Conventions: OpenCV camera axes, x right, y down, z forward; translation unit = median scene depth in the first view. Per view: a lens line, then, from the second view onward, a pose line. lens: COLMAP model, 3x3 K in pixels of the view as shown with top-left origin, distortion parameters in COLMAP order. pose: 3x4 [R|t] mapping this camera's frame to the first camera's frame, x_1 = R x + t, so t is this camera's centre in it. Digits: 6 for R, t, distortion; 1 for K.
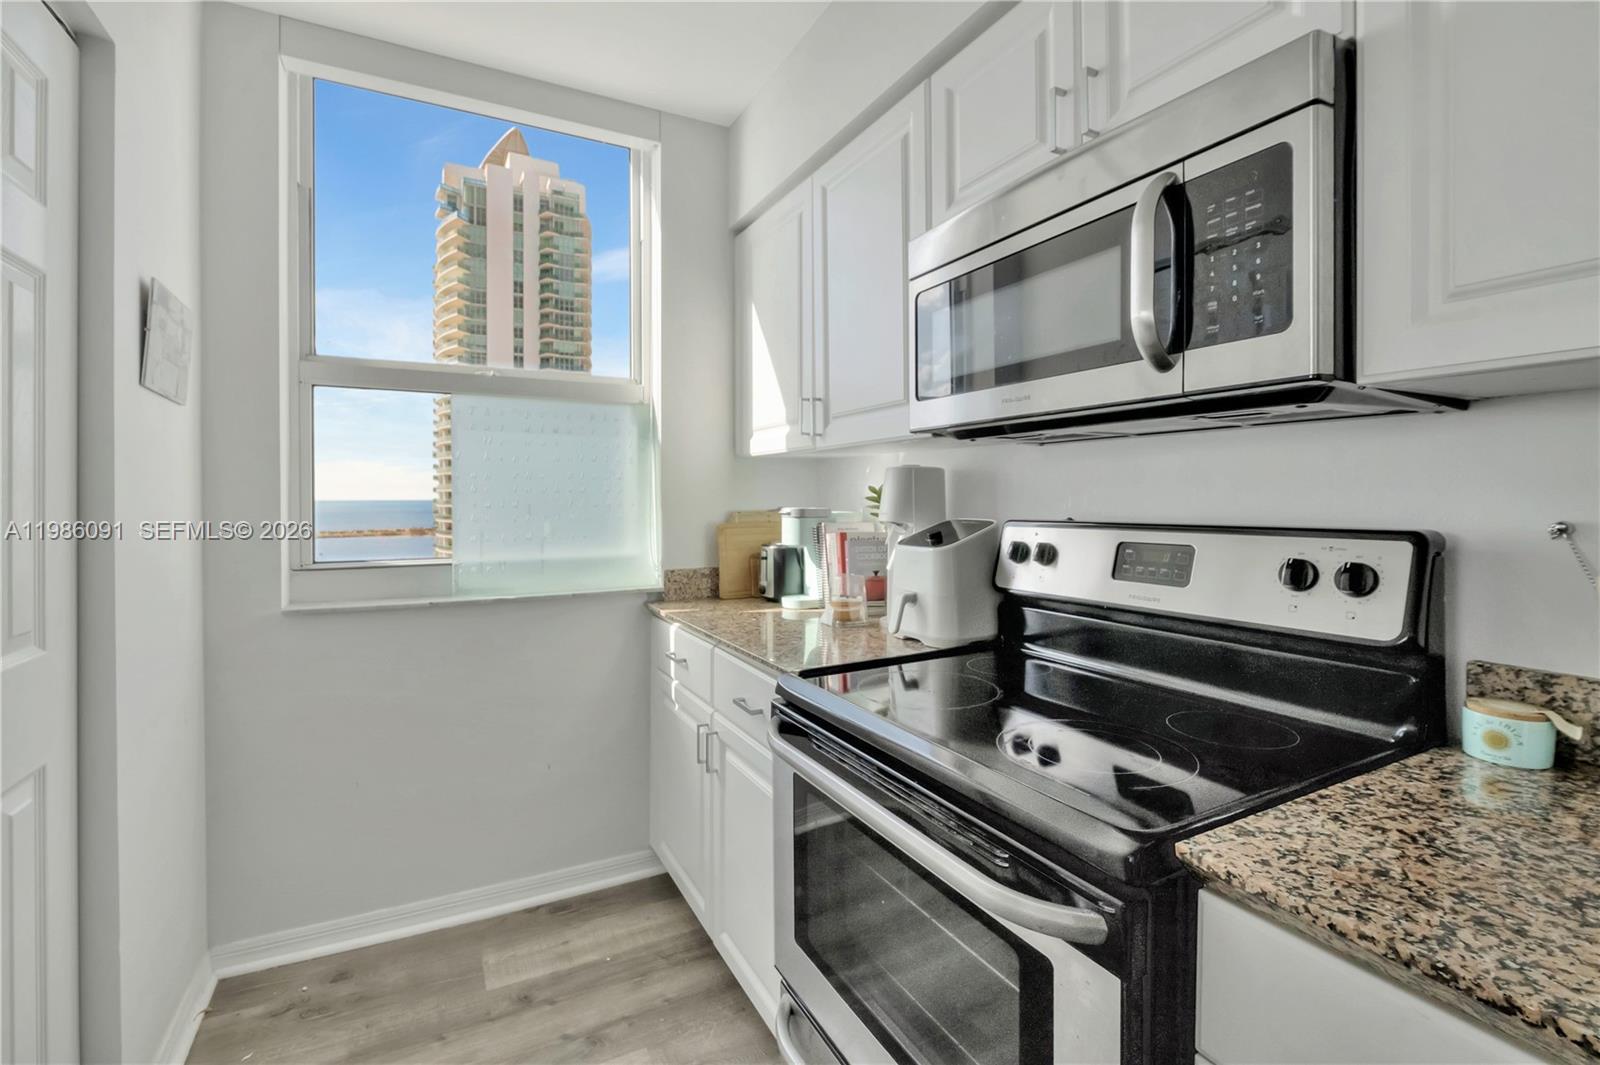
lens RADIAL K [[698.2, 0, 785.6], [0, 698.2, 501.5], [0, 0, 1]] dist [0.006587, -0.003850]
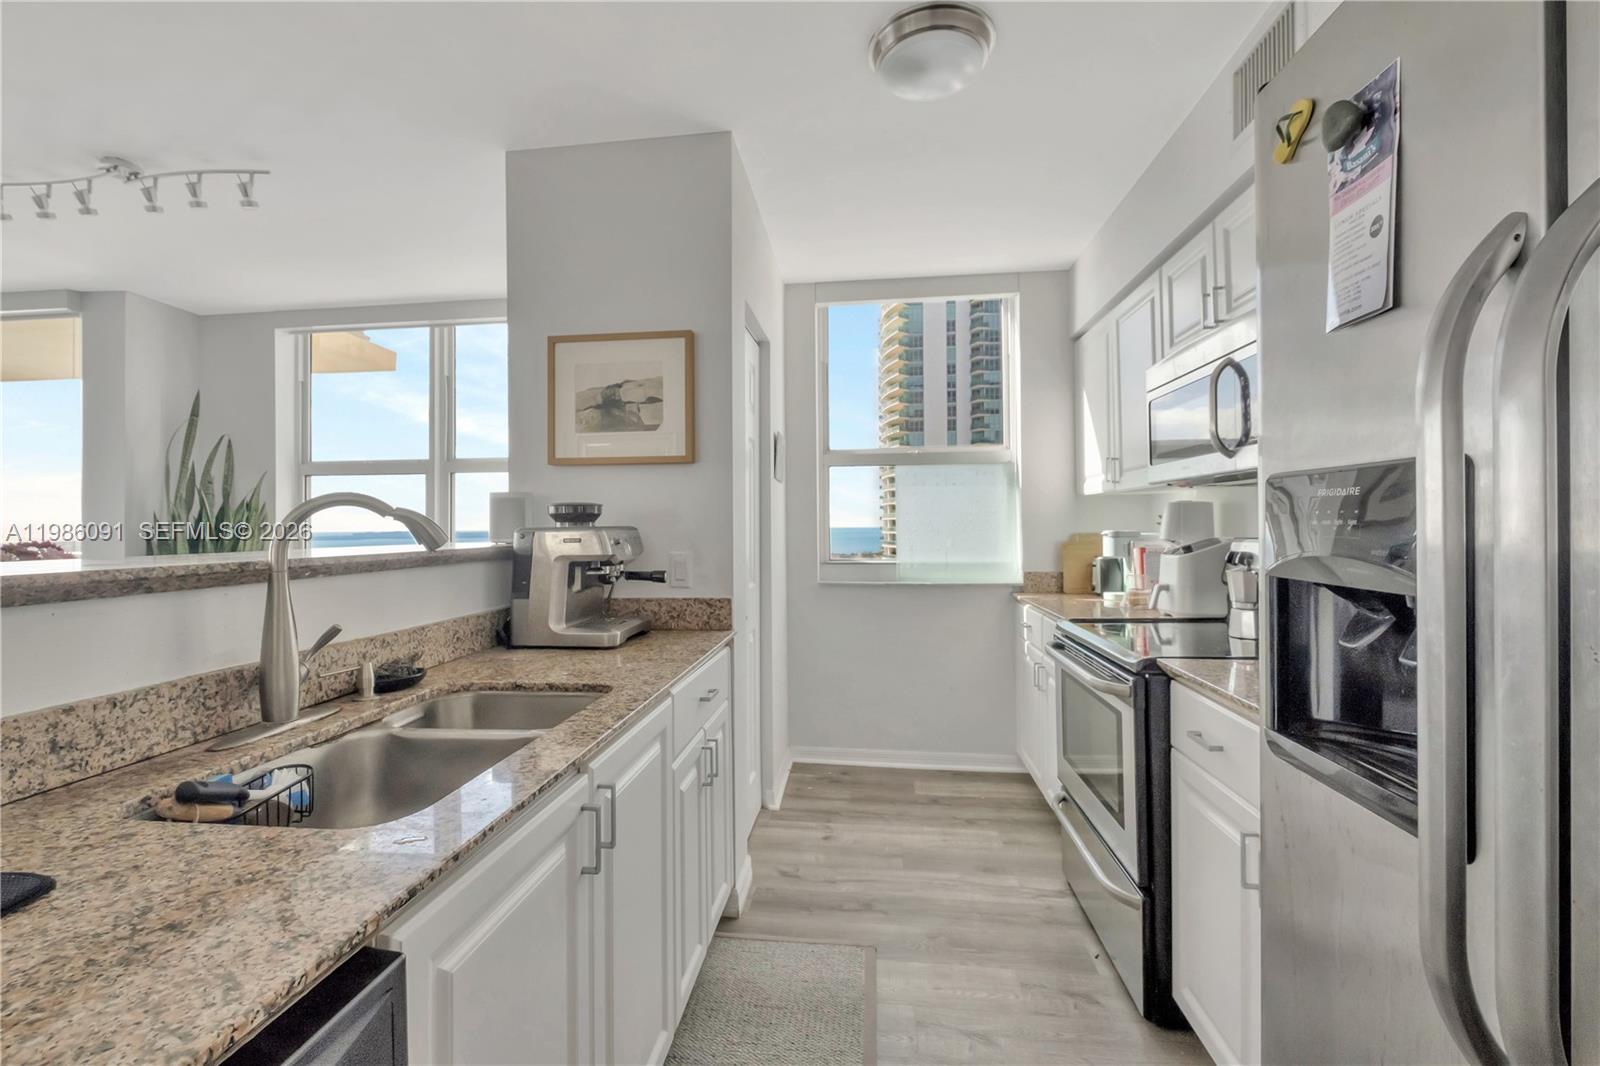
lens RADIAL K [[698.2, 0, 783.2], [0, 698.2, 514.9], [0, 0, 1]] dist [0.006587, -0.003850]
pose [[0.823115, -0.014852, -0.567681, 0.264908], [0.003667, 0.999776, -0.020840, 0.004164], [0.567863, 0.015072, 0.822985, -0.560381]]
